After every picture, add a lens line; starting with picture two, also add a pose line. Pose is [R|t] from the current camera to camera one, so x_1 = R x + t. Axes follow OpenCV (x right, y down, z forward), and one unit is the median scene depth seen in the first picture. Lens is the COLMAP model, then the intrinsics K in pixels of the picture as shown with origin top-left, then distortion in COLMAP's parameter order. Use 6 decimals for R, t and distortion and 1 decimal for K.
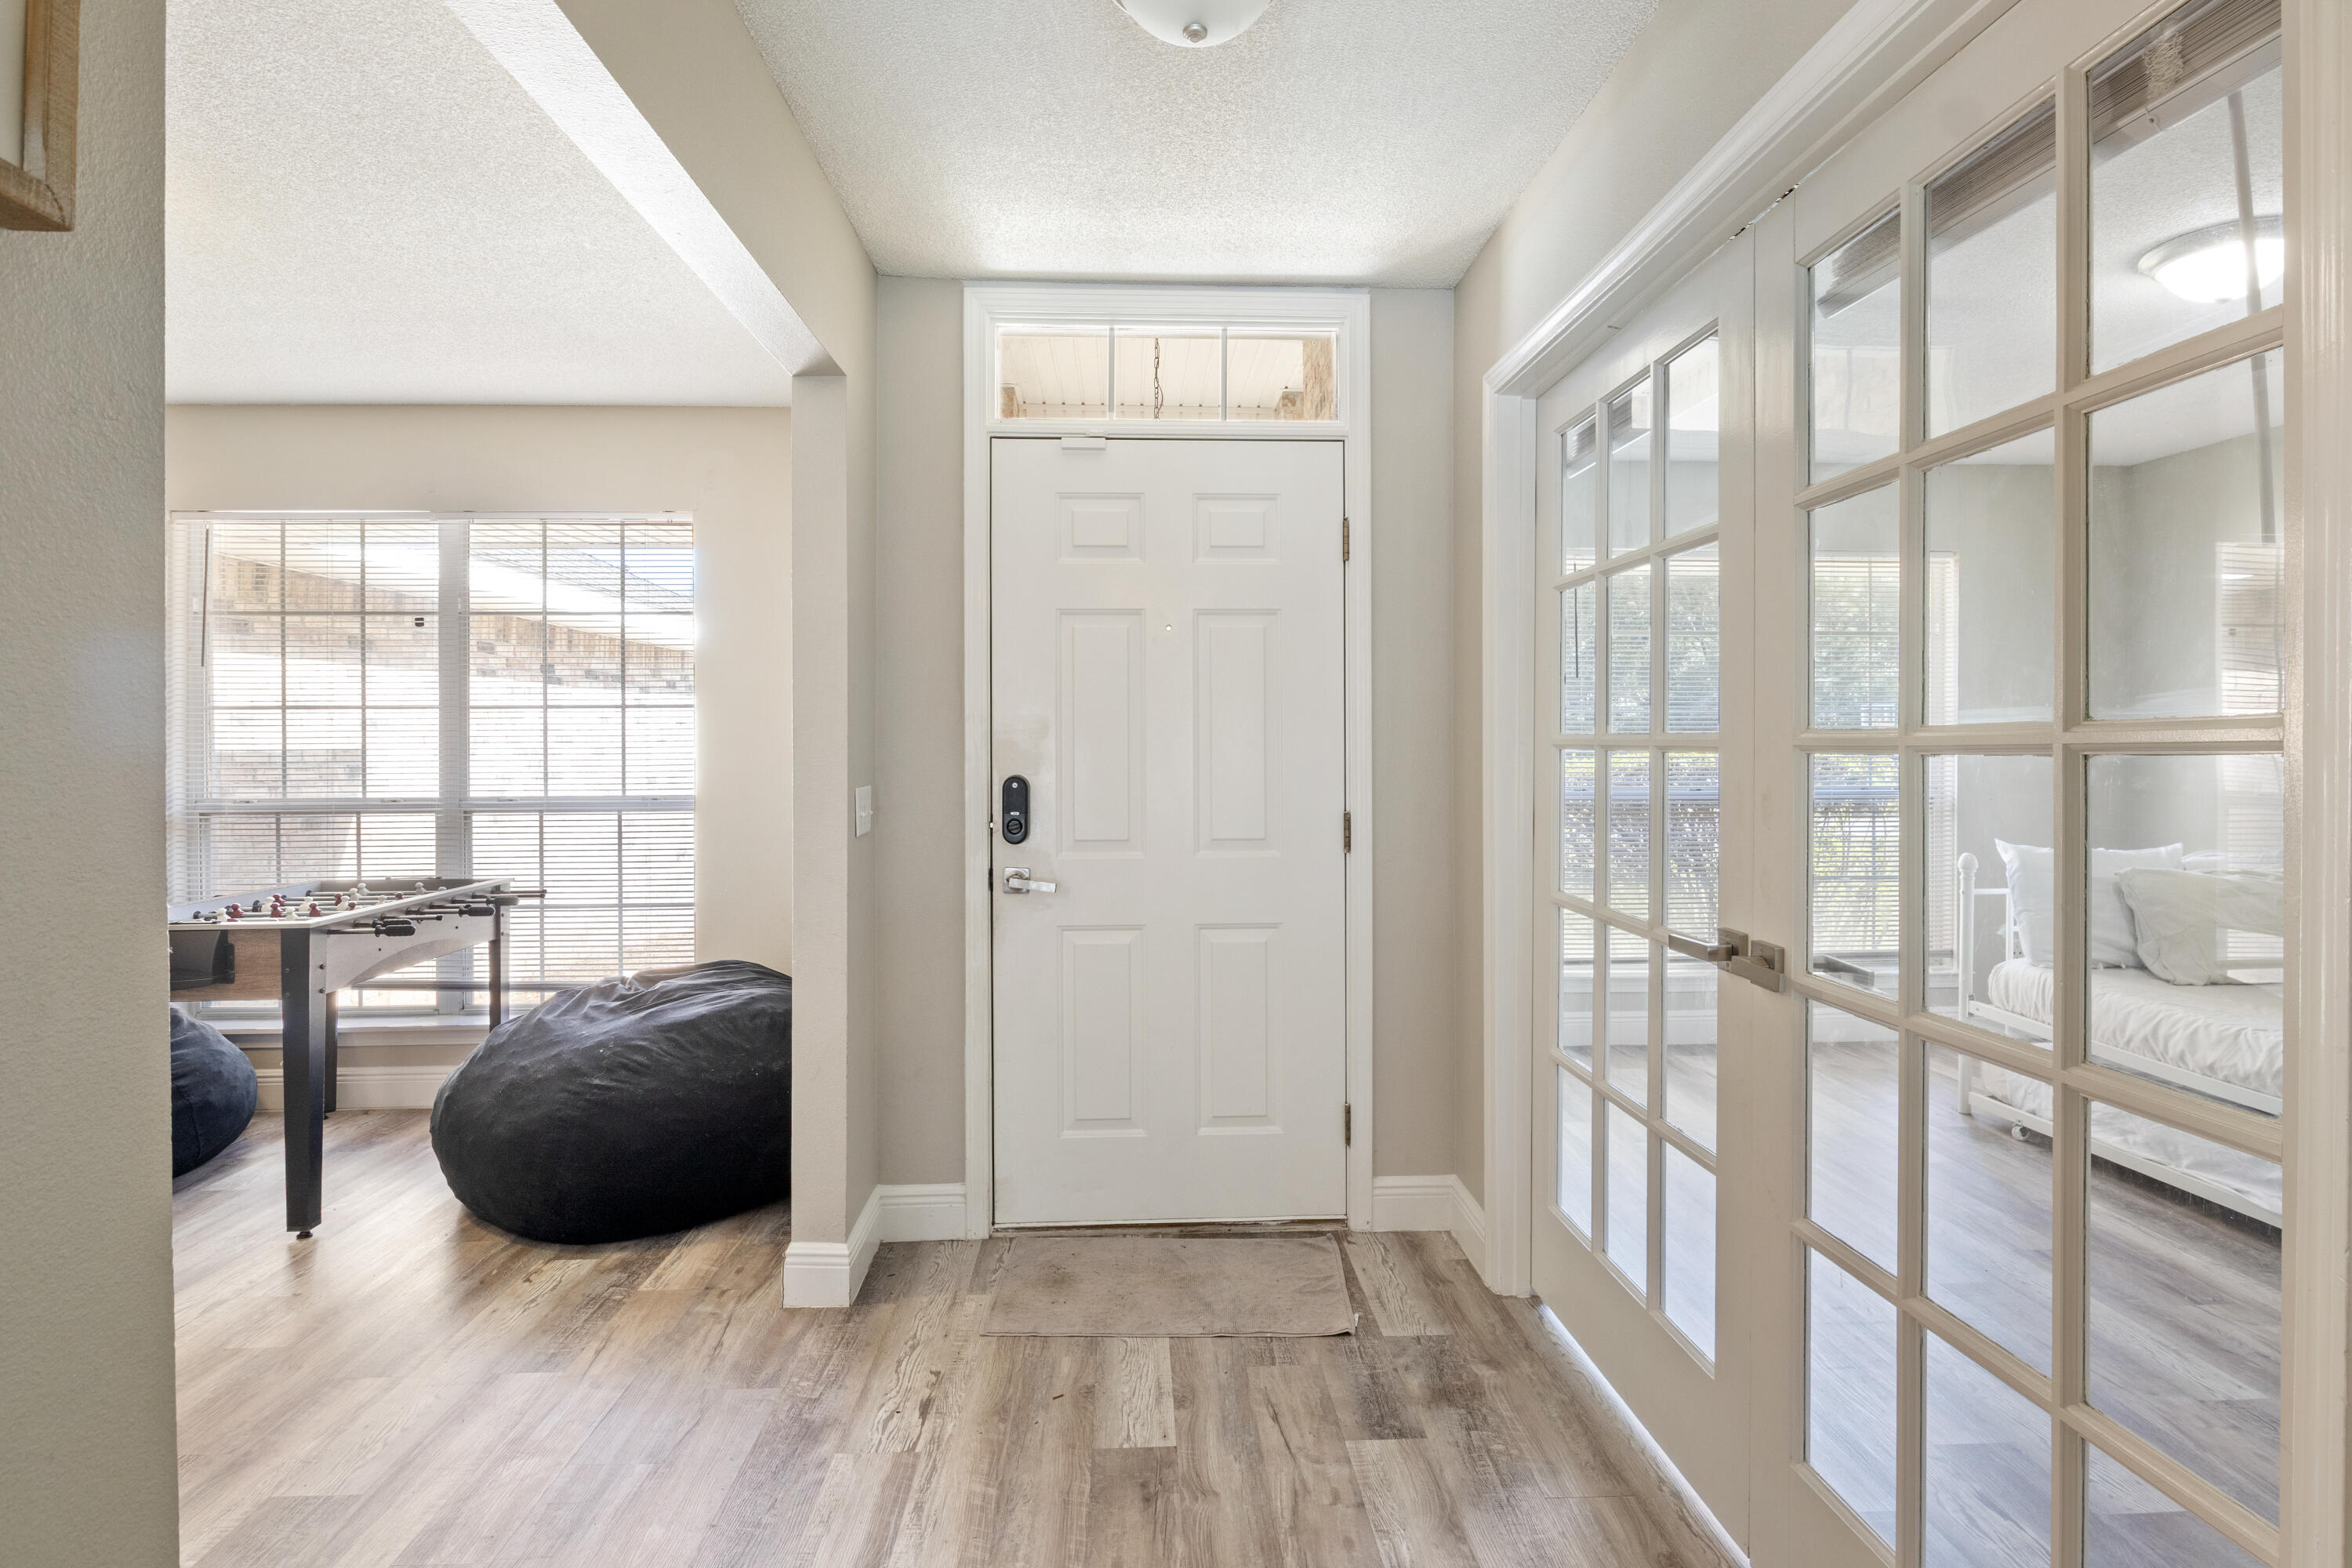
lens RADIAL K [[1181.4, 0, 1189.5], [0, 1181.4, 754.4], [0, 0, 1]] dist [-0.005108, -0.001186]
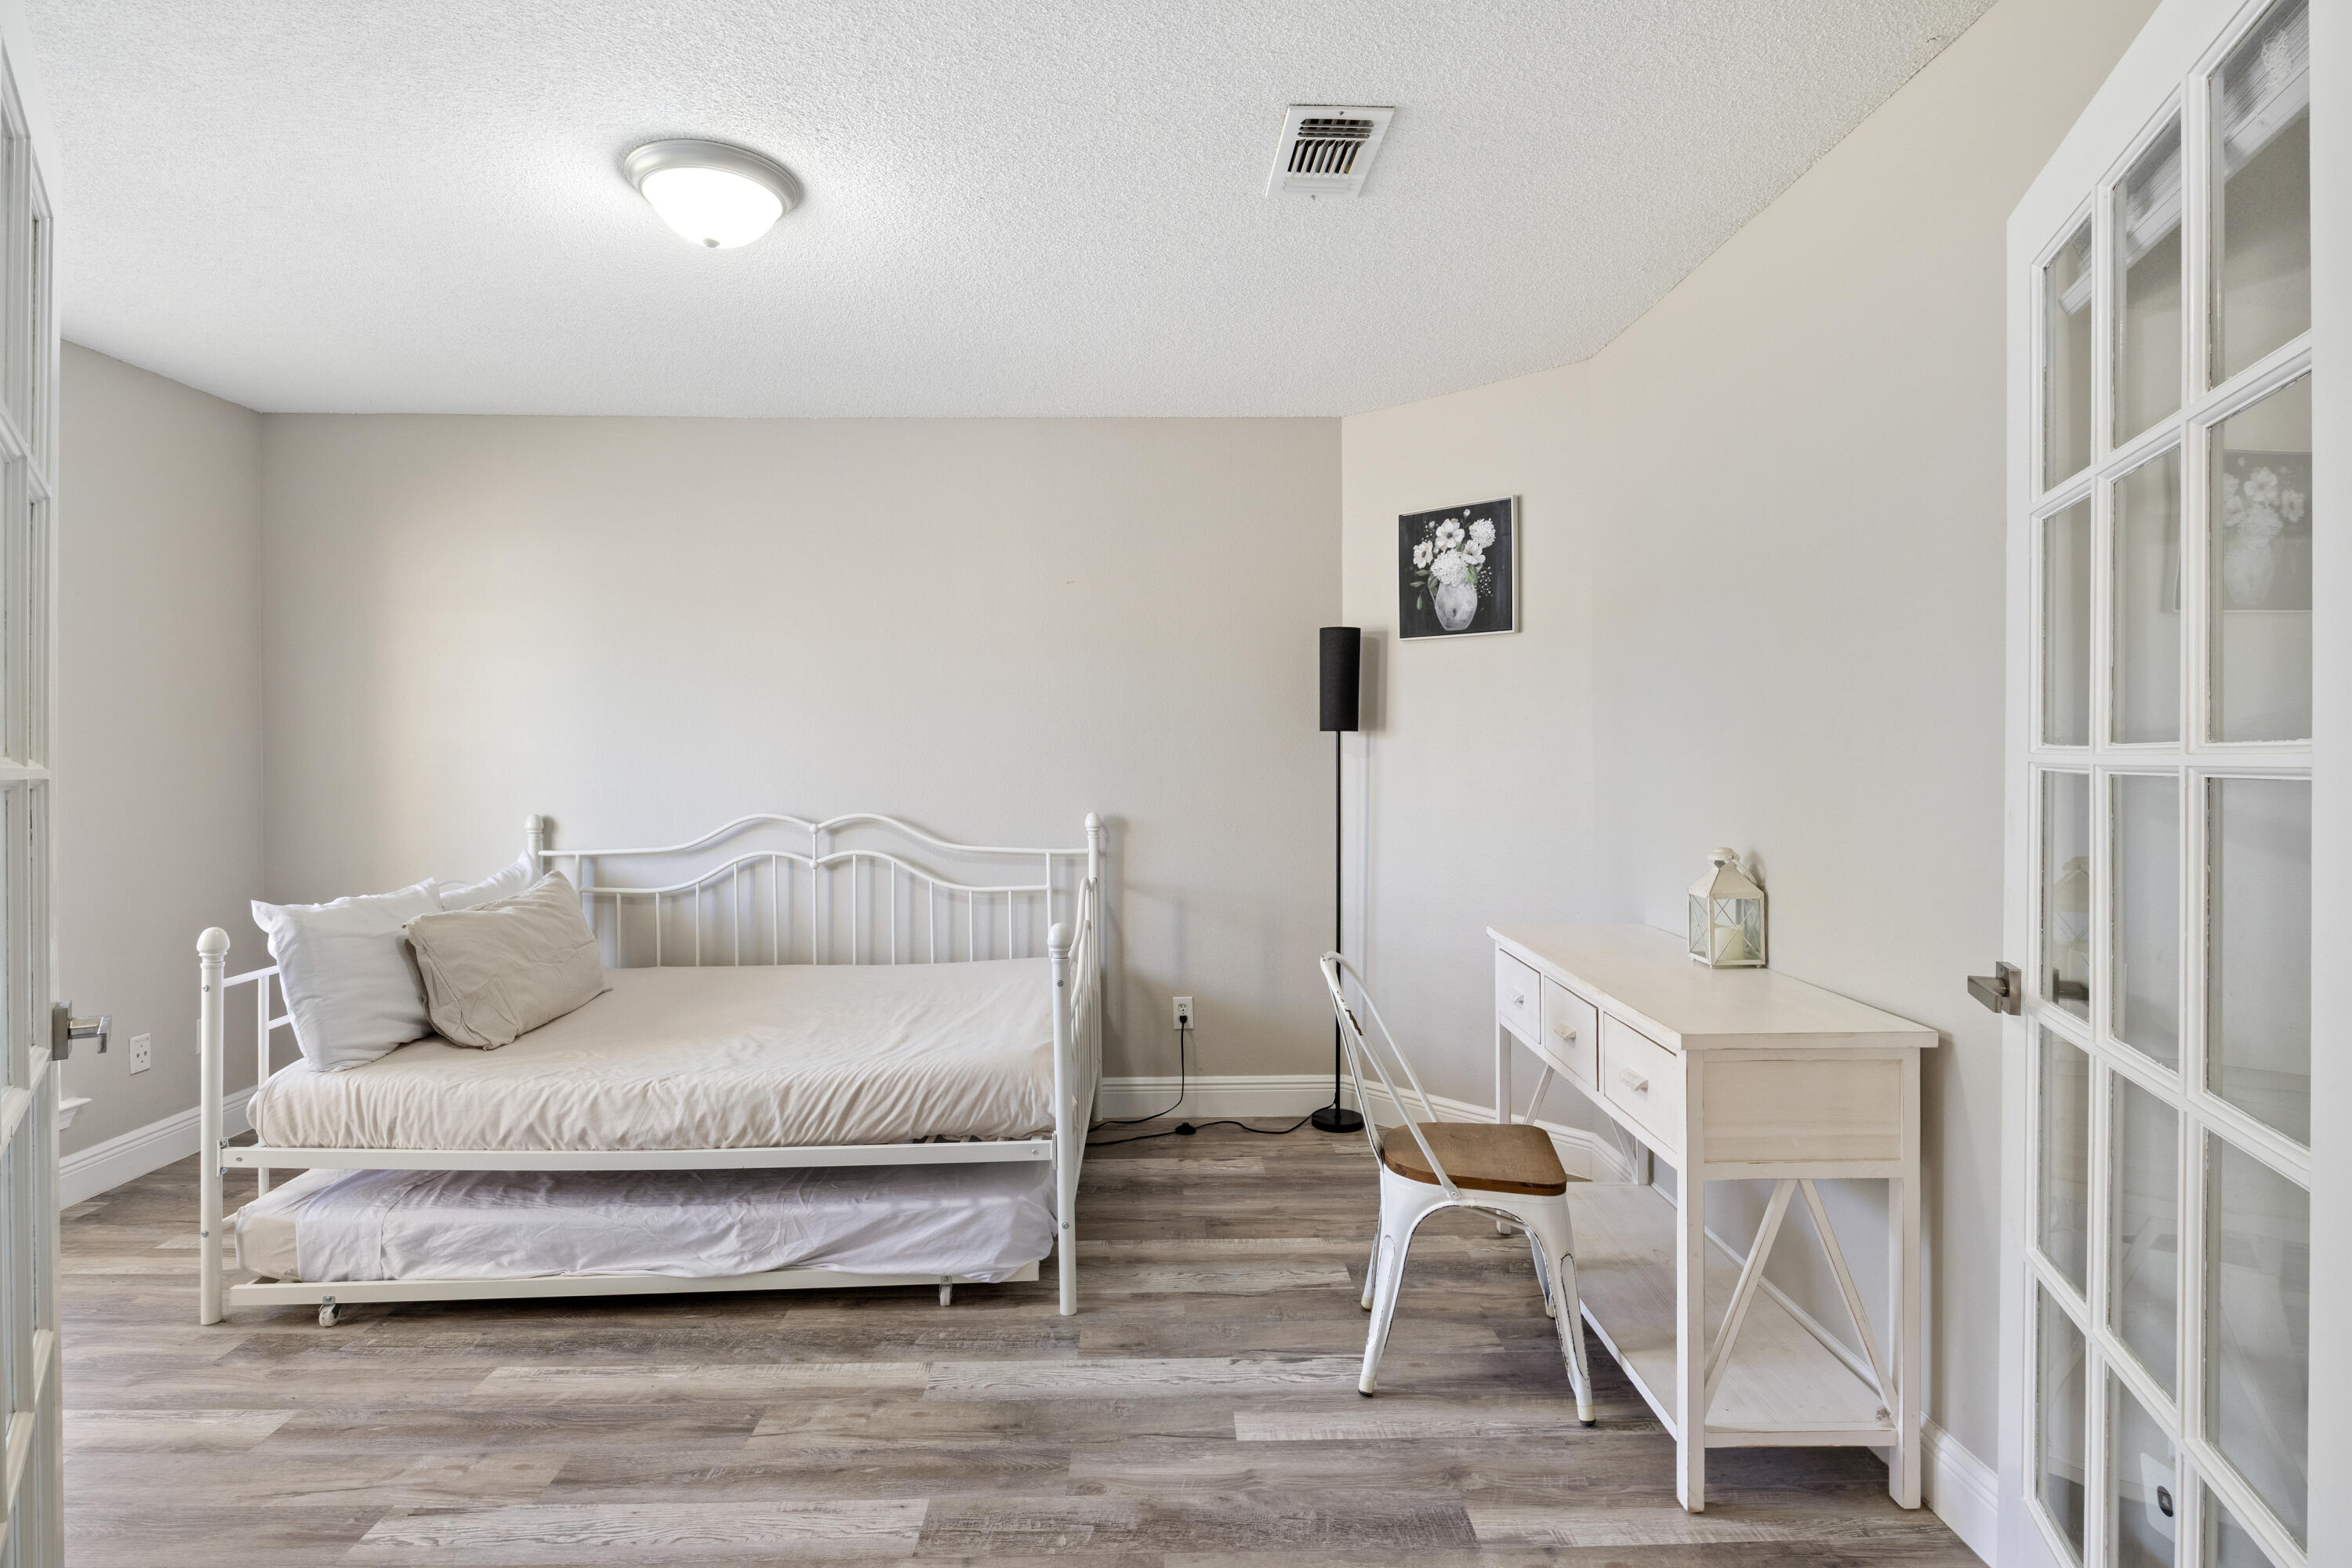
lens RADIAL K [[1181.4, 0, 1174.5], [0, 1181.4, 745.4], [0, 0, 1]] dist [-0.005108, -0.001186]
pose [[0.039295, 0.003230, 0.999222, 0.024540], [0.012082, 0.999920, -0.003707, -0.013207], [-0.999155, 0.012218, 0.039253, 0.574386]]
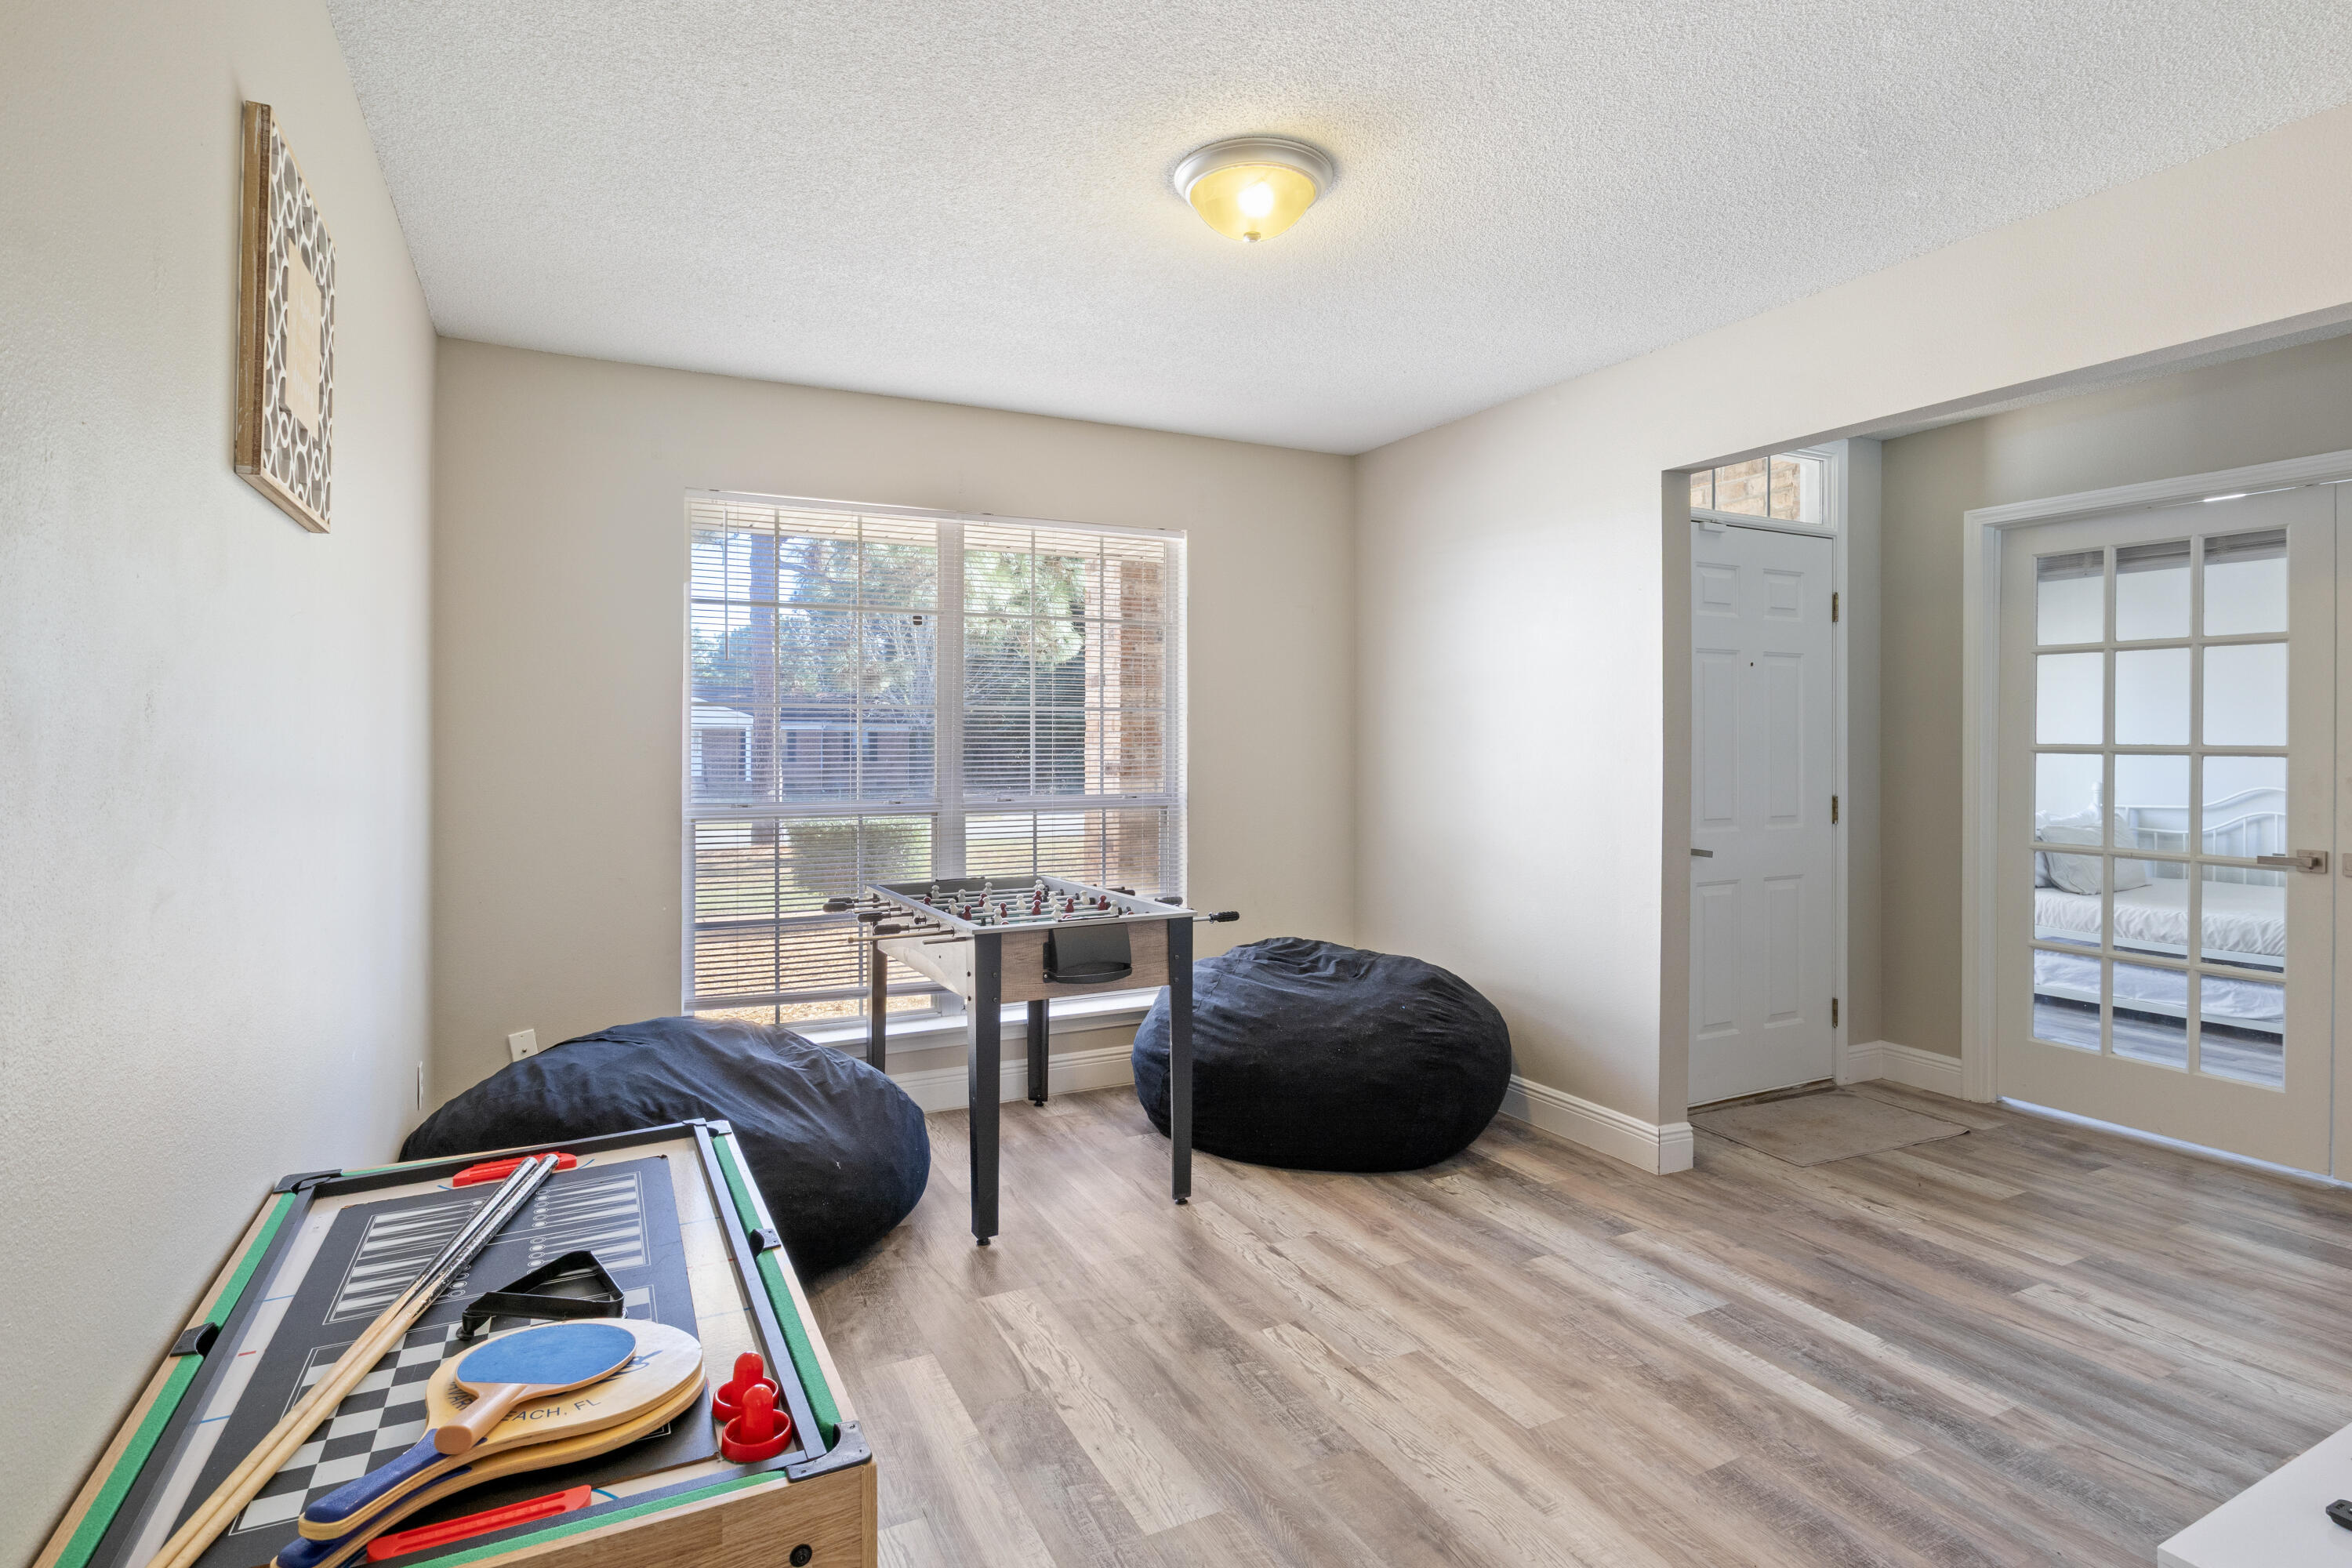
lens RADIAL K [[1181.4, 0, 1200.1], [0, 1181.4, 744.3], [0, 0, 1]] dist [-0.005108, -0.001186]
pose [[0.911419, 0.003838, 0.411461, -1.163818], [-0.001318, 0.999979, -0.006408, -0.003765], [-0.411477, 0.005298, 0.911405, 0.004853]]
